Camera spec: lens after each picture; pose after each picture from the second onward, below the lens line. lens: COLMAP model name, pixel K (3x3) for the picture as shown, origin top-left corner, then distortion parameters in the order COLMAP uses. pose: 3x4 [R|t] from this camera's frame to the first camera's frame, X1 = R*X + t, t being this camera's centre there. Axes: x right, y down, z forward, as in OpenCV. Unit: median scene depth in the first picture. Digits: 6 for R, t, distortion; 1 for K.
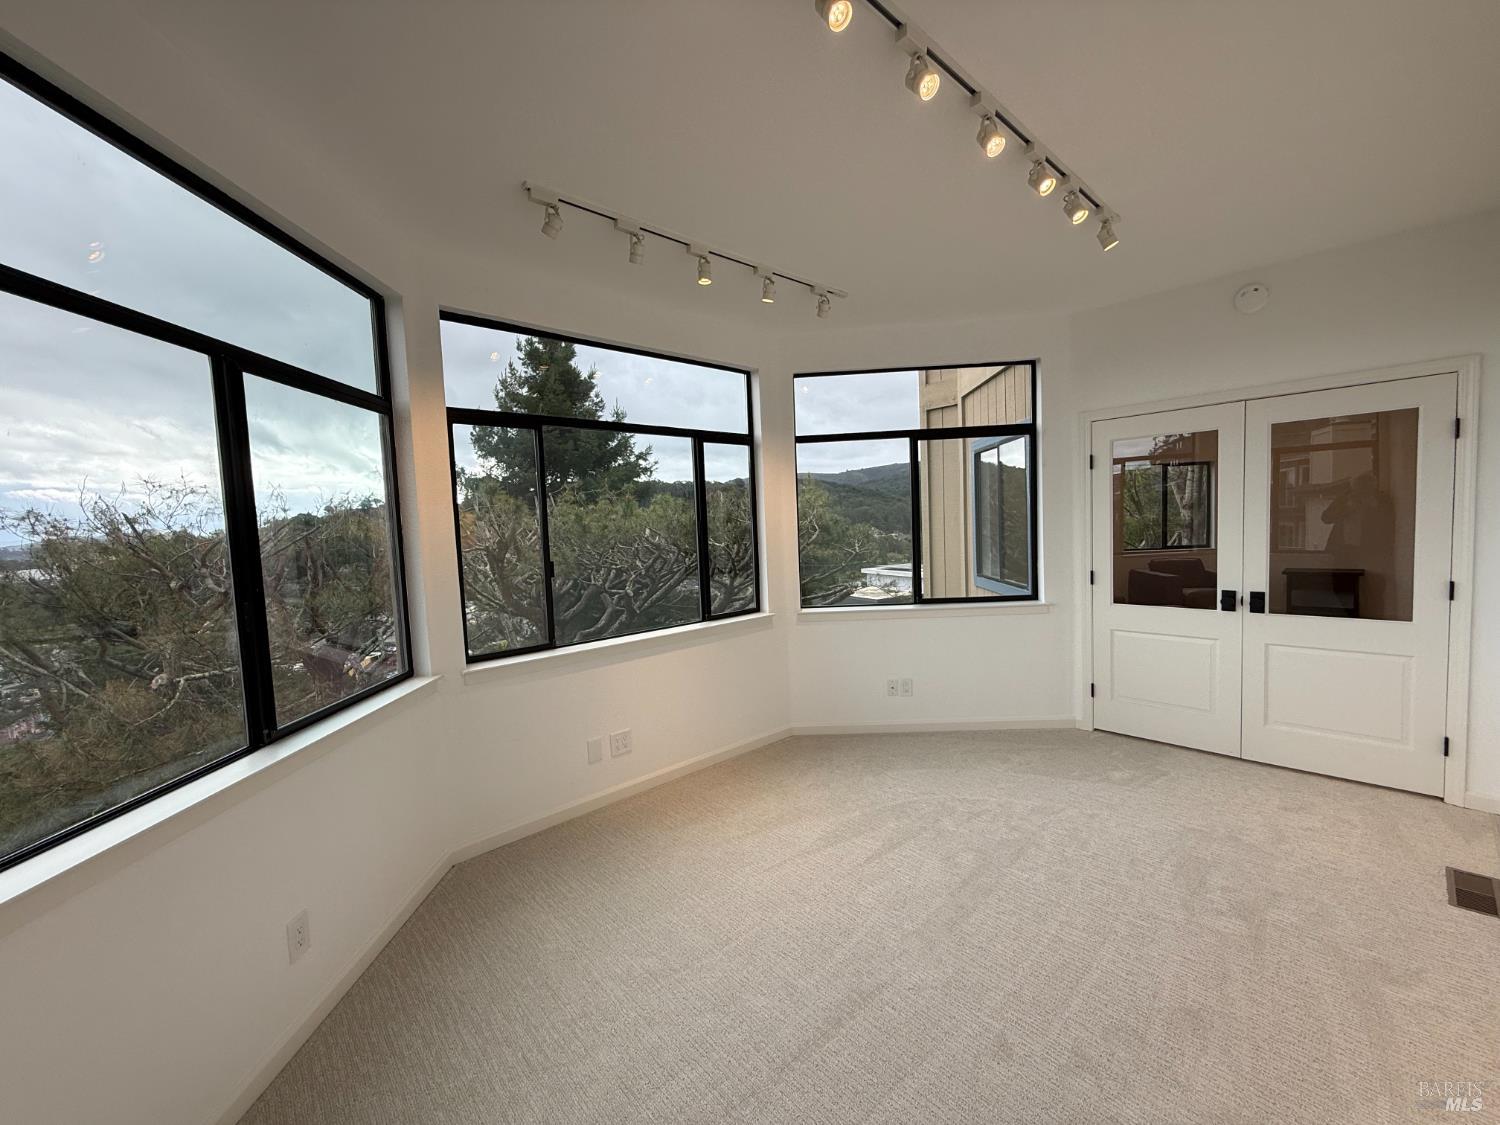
lens RADIAL K [[593.6, 0, 756.4], [0, 593.6, 559.7], [0, 0, 1]] dist [0.009375, 0.000006]
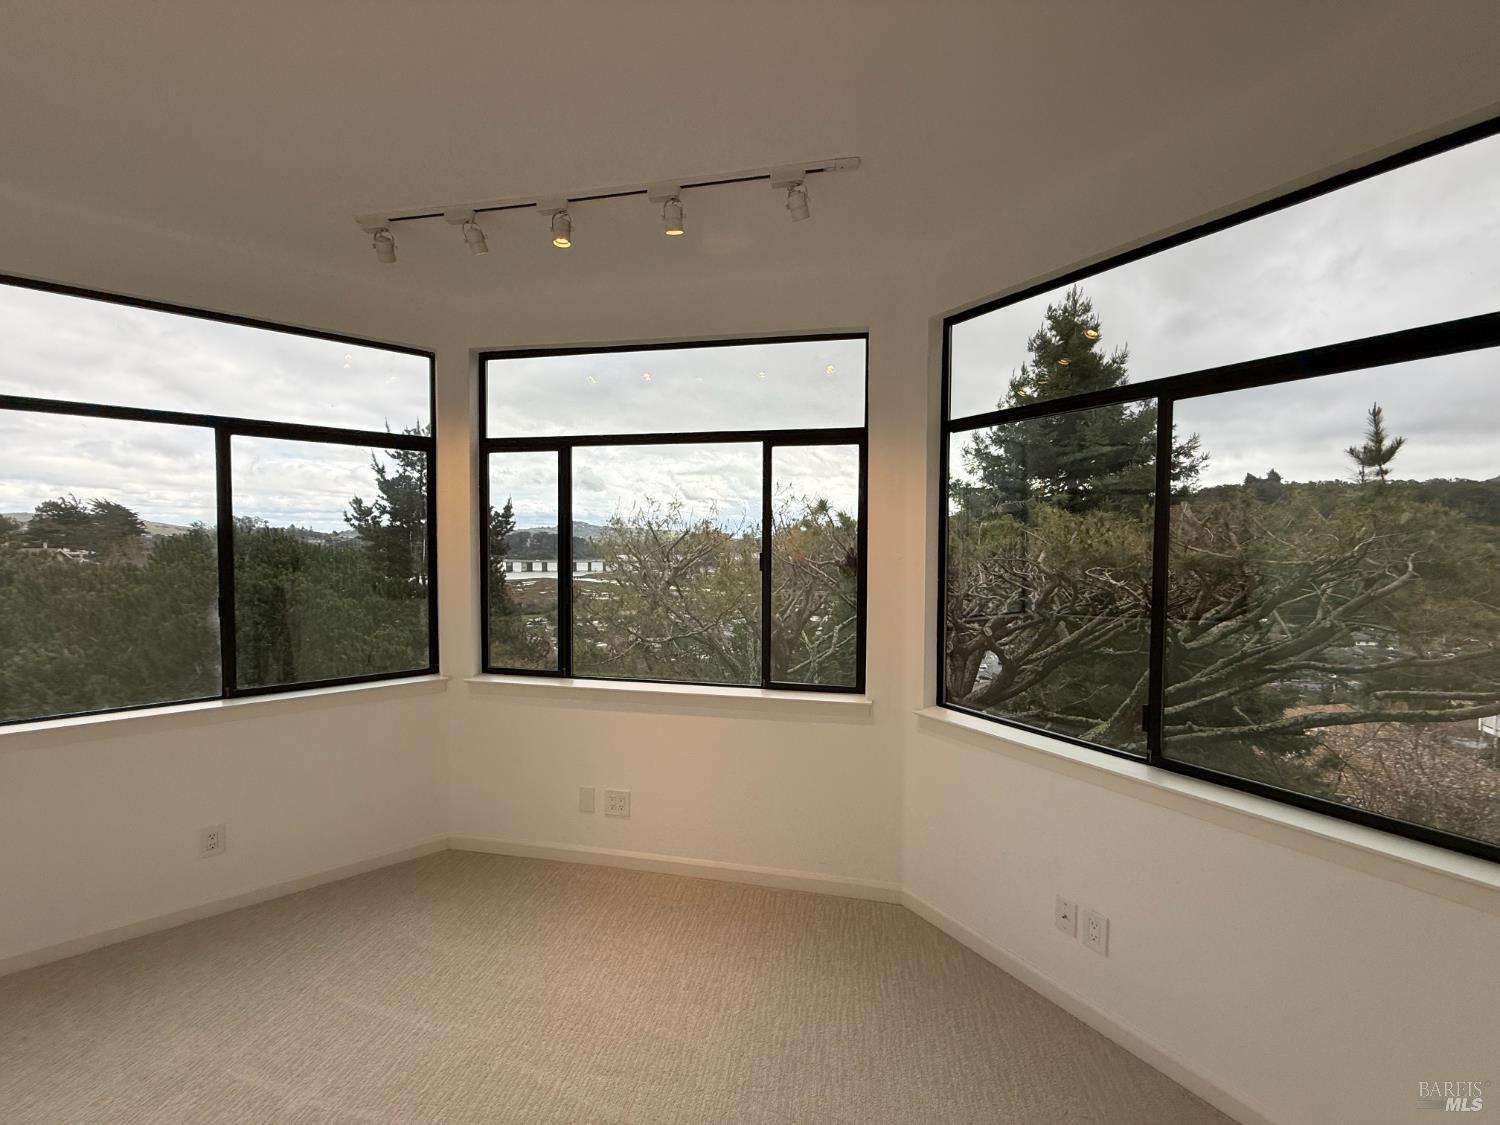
lens RADIAL K [[593.6, 0, 756.4], [0, 593.6, 559.7], [0, 0, 1]] dist [0.009375, 0.000006]
pose [[0.593654, 0.076048, -0.801119, 0.466502], [-0.082272, 0.996044, 0.033585, -0.076878], [0.800503, 0.045971, 0.597562, 0.516941]]
